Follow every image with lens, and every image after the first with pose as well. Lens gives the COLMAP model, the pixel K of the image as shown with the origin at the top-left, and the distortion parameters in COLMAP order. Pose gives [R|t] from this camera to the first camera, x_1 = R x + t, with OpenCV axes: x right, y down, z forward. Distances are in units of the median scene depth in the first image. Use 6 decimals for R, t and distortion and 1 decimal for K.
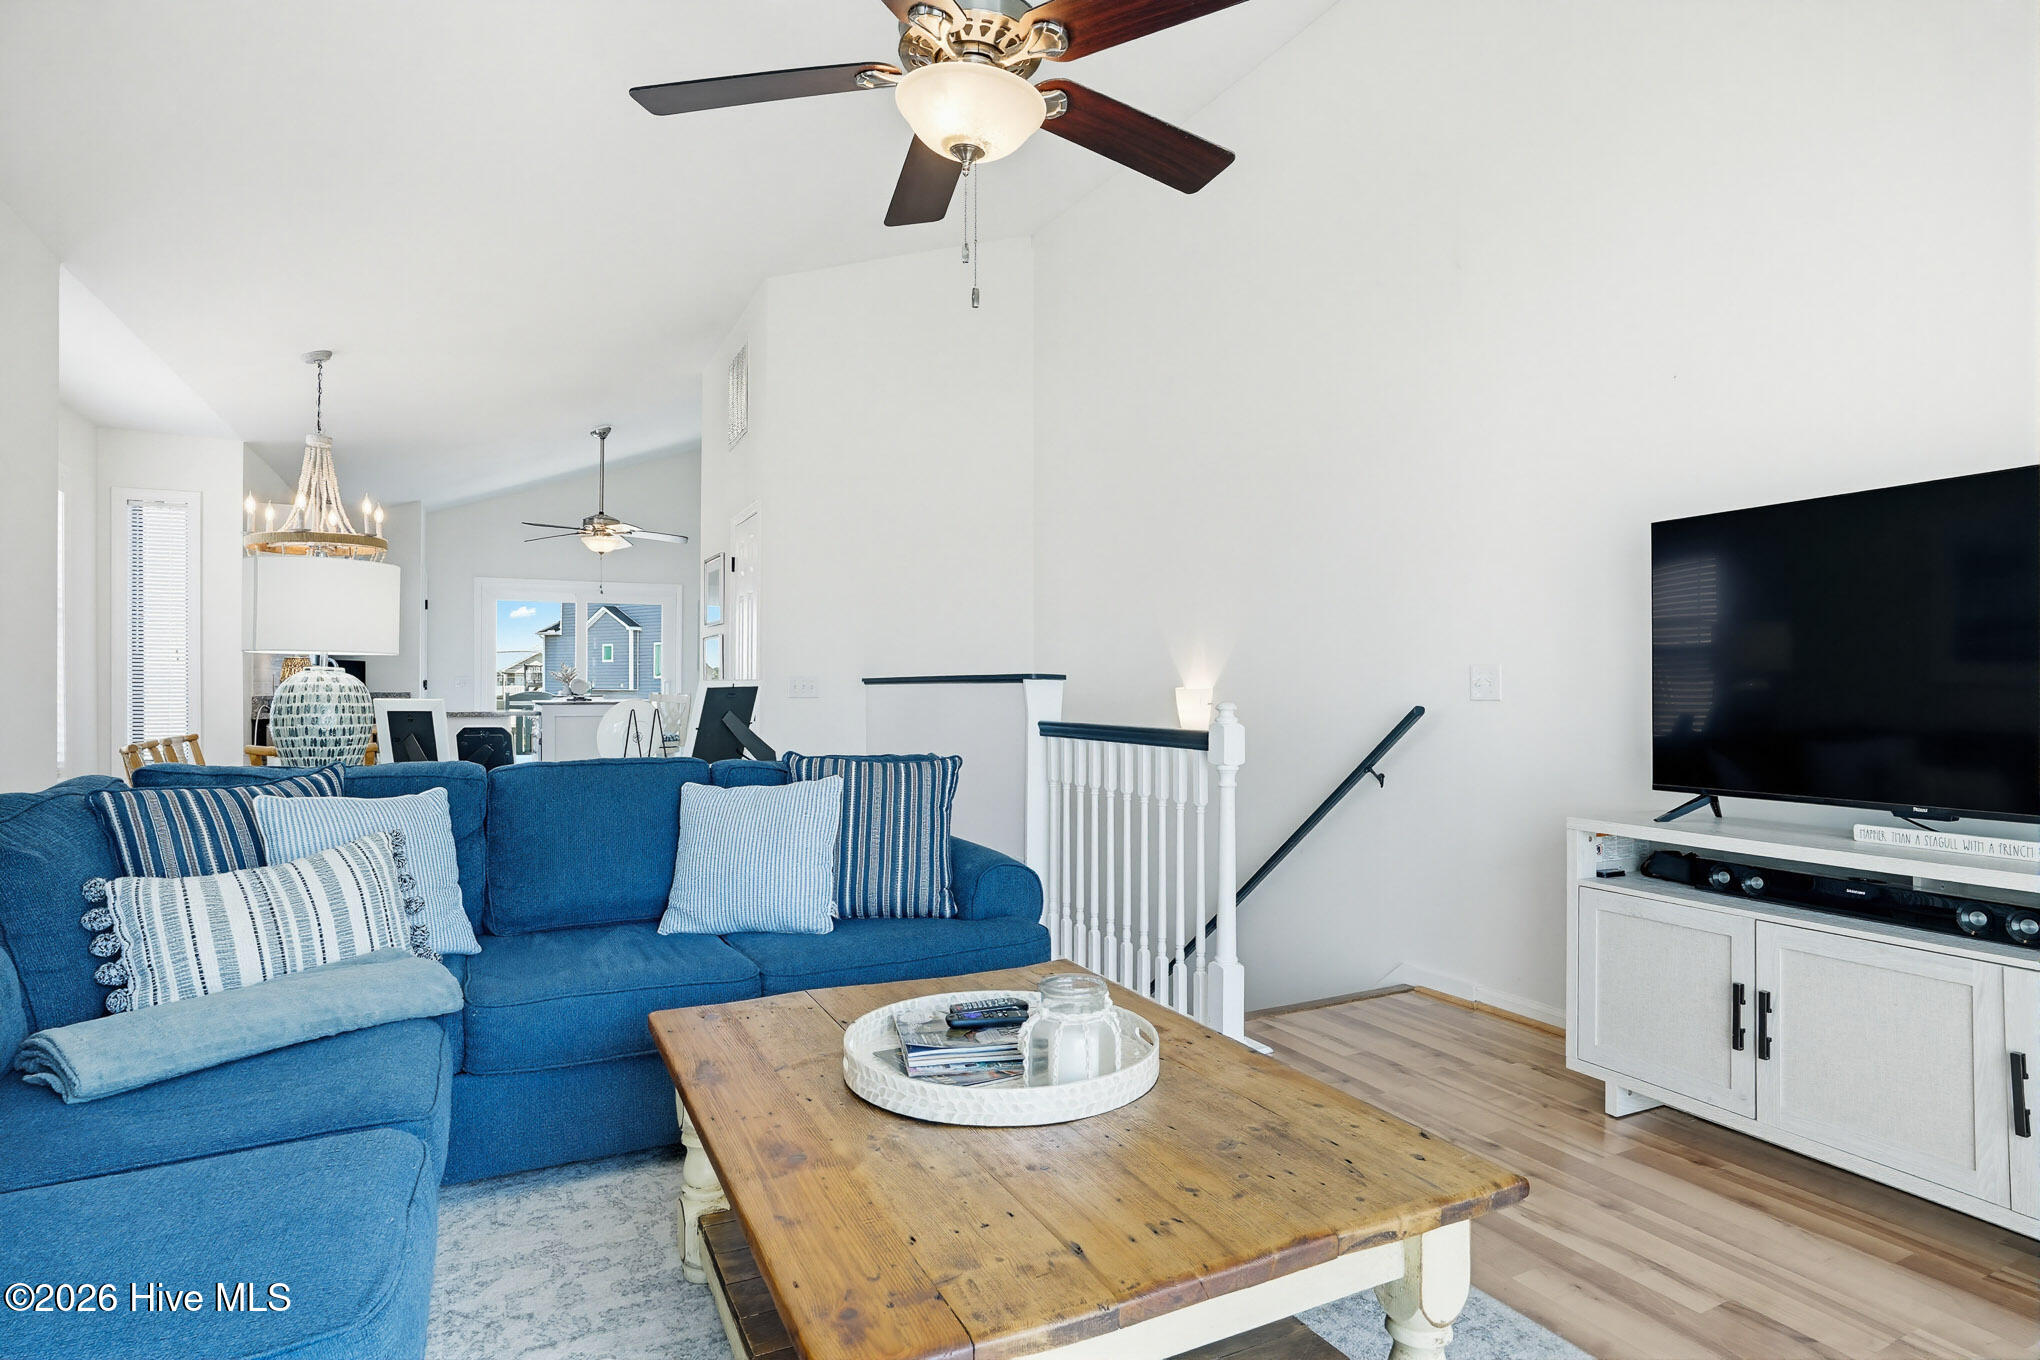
lens RADIAL K [[1054.3, 0, 1020.0], [0, 1054.3, 680.0], [0, 0, 1]] dist [-0.022365, 0.000240]
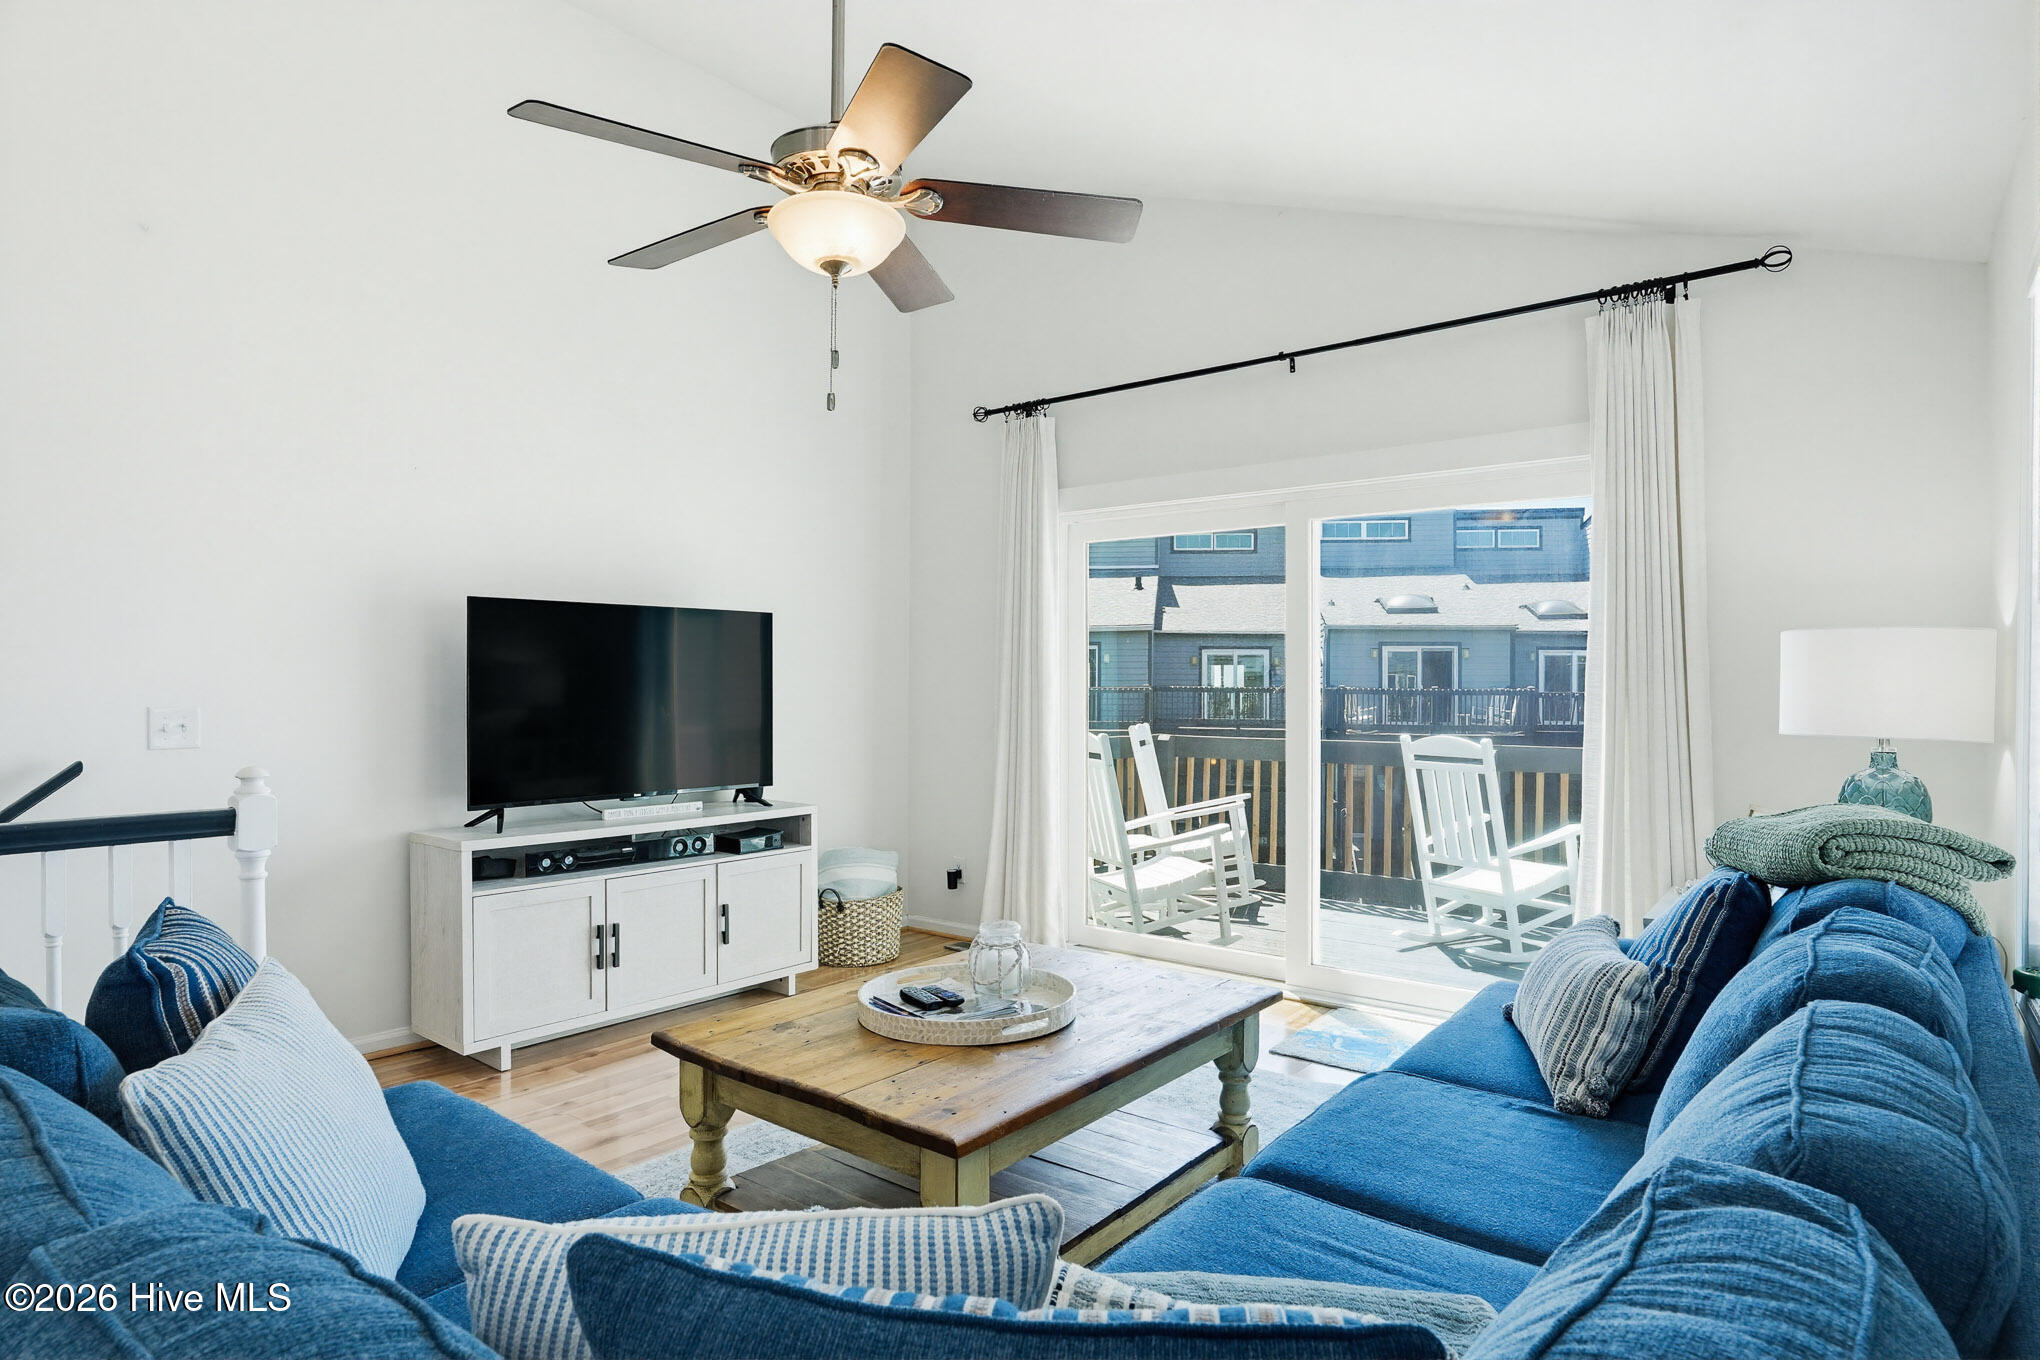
lens RADIAL K [[1115.2, 0, 1020.0], [0, 1115.2, 680.0], [0, 0, 1]] dist [-0.031865, 0.000178]
pose [[-0.416080, 0.003795, 0.909320, -0.958499], [-0.008976, 0.999925, -0.008280, -0.051233], [-0.909284, -0.011607, -0.416015, 1.050673]]
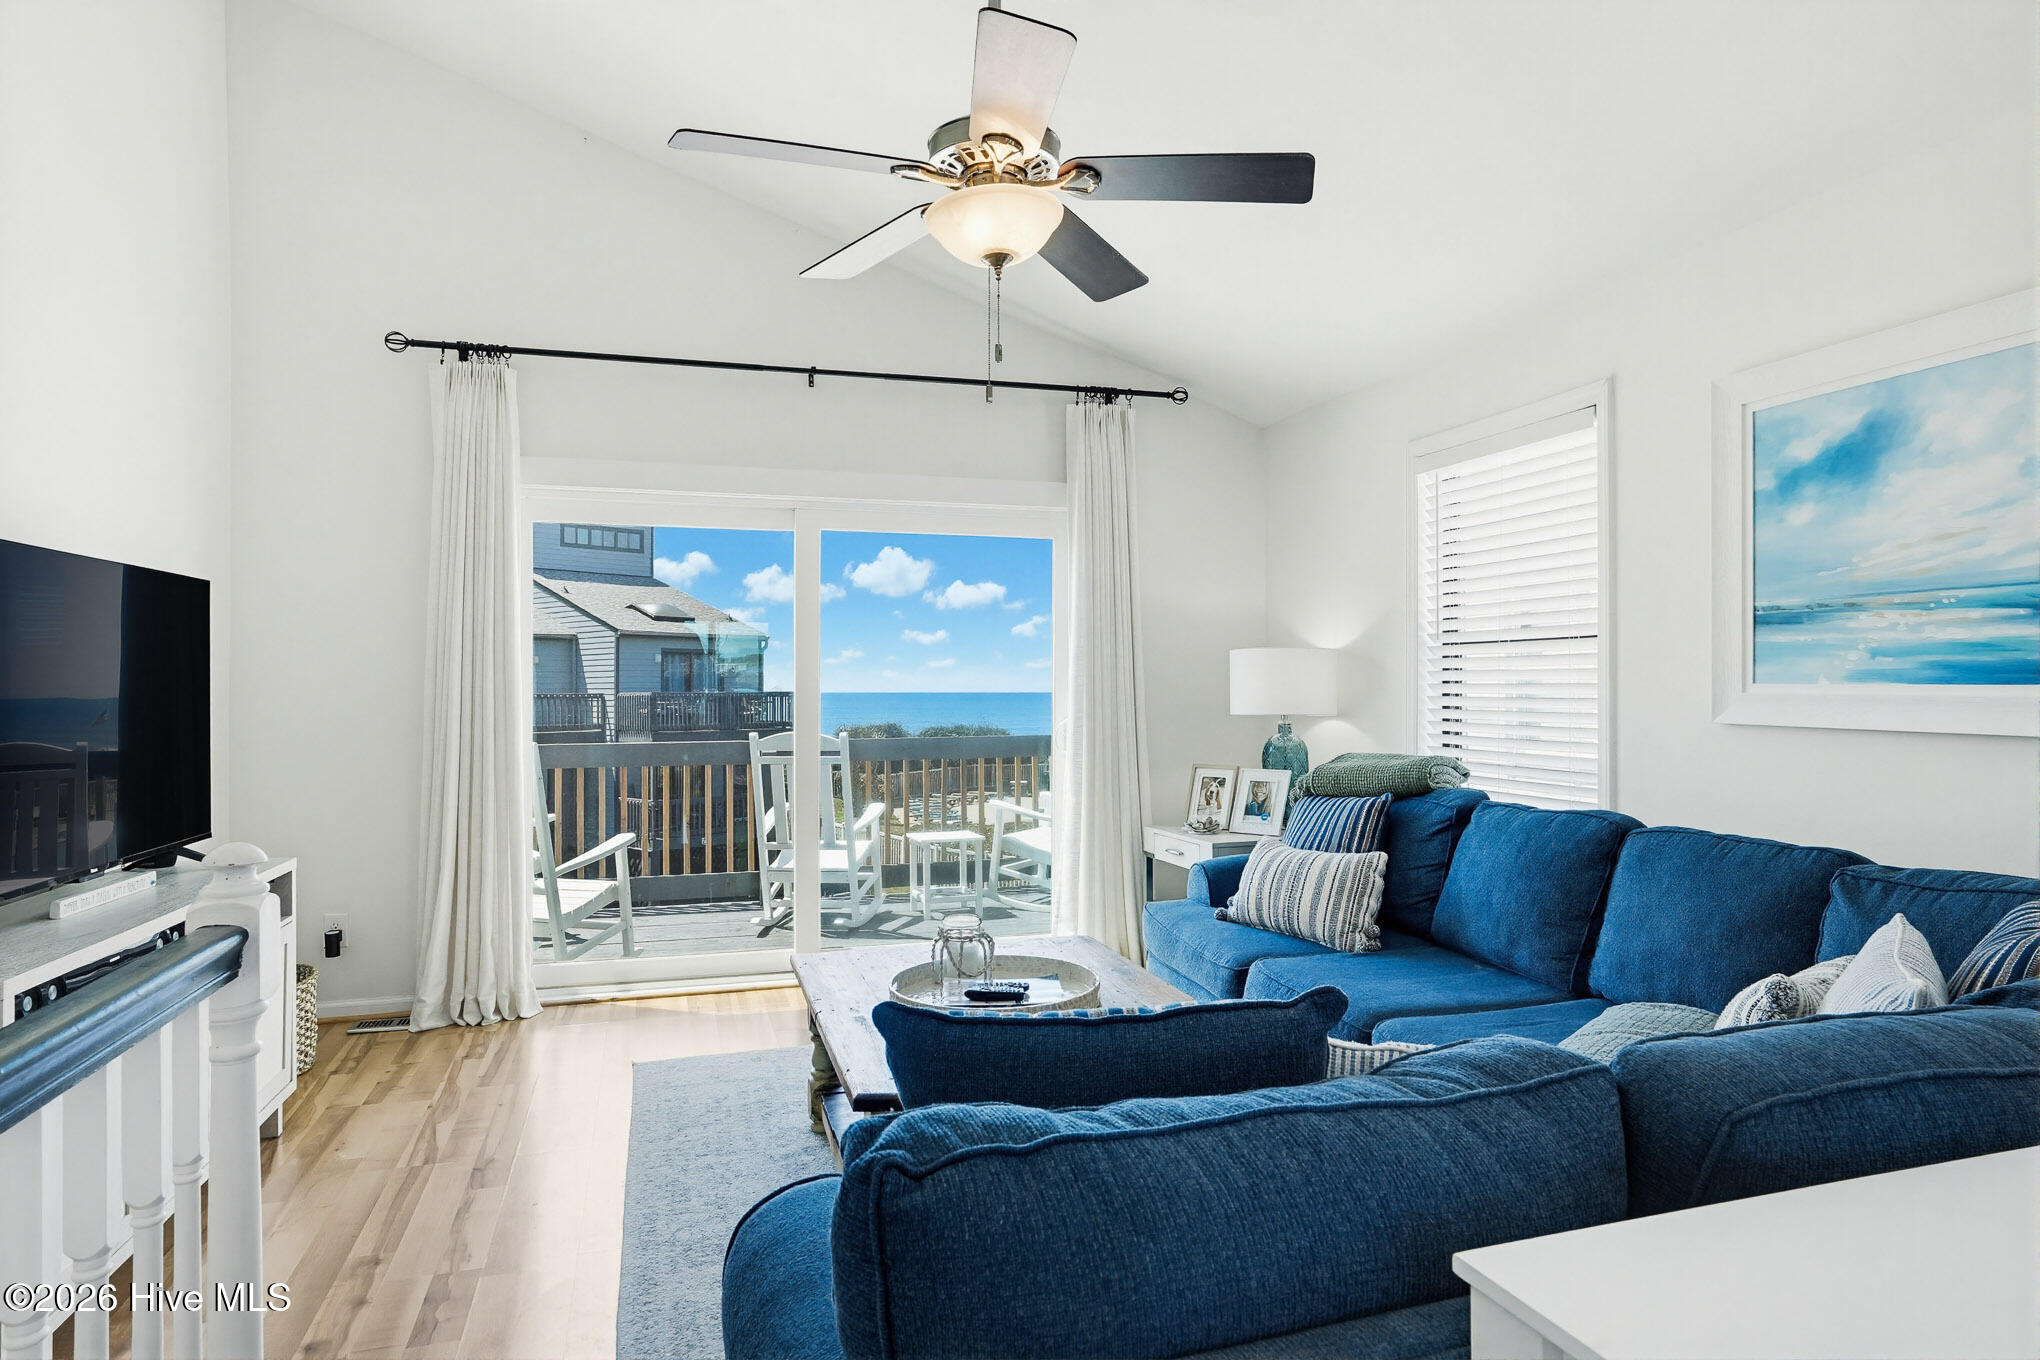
lens RADIAL K [[1159.0, 0, 1010.1], [0, 1159.0, 684.8], [0, 0, 1]] dist [-0.047942, 0.039332]
pose [[-0.985160, 0.005404, 0.171553, -0.216646], [0.004138, 0.999962, -0.007734, -0.046914], [-0.171588, -0.006910, -0.985145, 1.737112]]
